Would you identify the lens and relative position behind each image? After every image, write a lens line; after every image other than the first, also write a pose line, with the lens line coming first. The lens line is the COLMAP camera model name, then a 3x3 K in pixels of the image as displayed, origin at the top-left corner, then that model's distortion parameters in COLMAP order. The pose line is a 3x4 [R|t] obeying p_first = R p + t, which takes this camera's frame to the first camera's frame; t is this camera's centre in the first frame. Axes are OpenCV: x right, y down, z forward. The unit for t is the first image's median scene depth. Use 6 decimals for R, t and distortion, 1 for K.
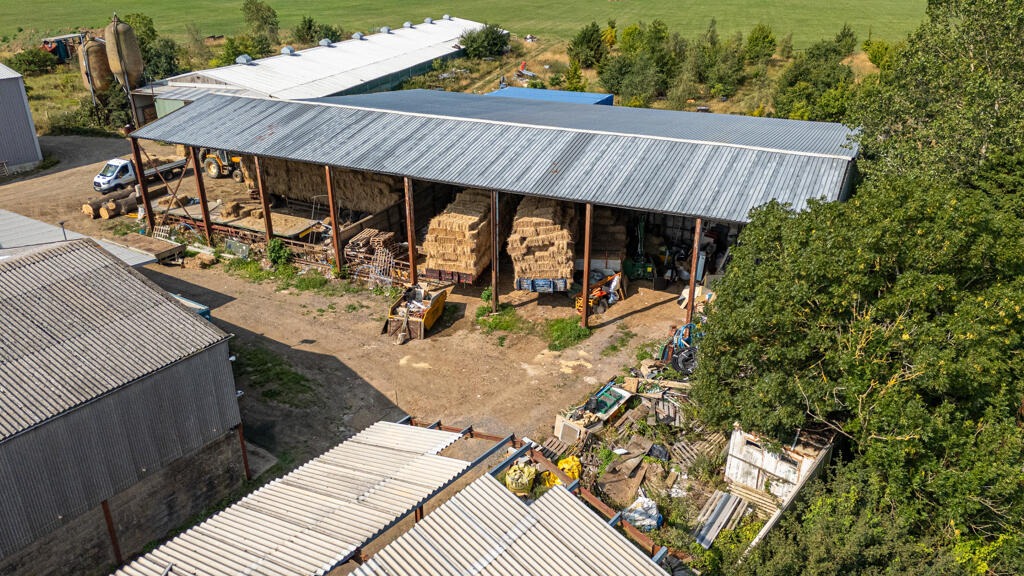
lens RADIAL K [[750.5, 0, 511.8], [0, 750.5, 286.8], [0, 0, 1]] dist [0.049105, -0.035229]
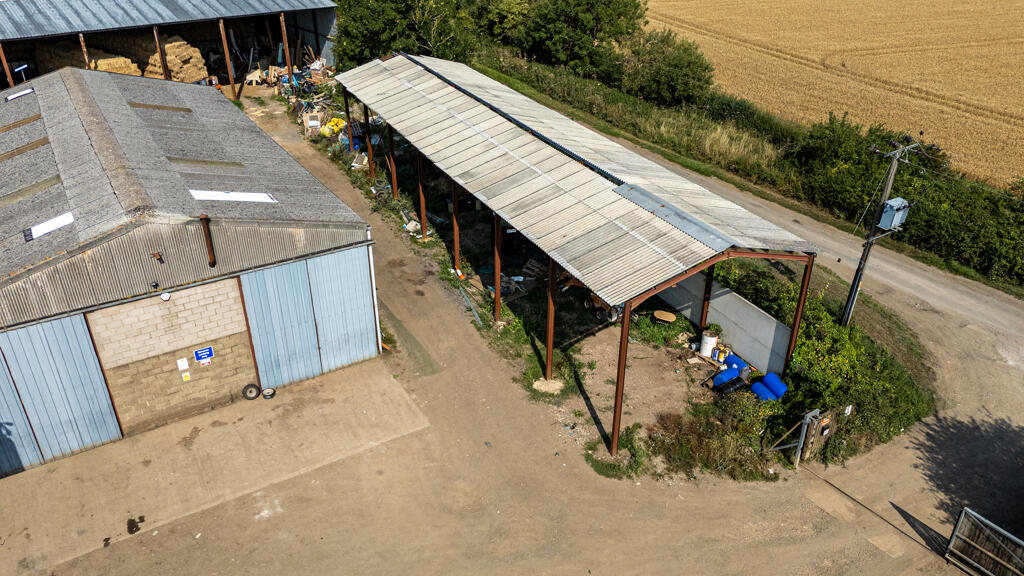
lens RADIAL K [[750.5, 0, 513.5], [0, 750.5, 289.8], [0, 0, 1]] dist [0.049105, -0.035229]
pose [[0.410571, -0.440927, 0.798132, -1.152898], [0.364235, 0.881749, 0.299753, 0.141847], [-0.835921, 0.167638, 0.522621, -0.321177]]
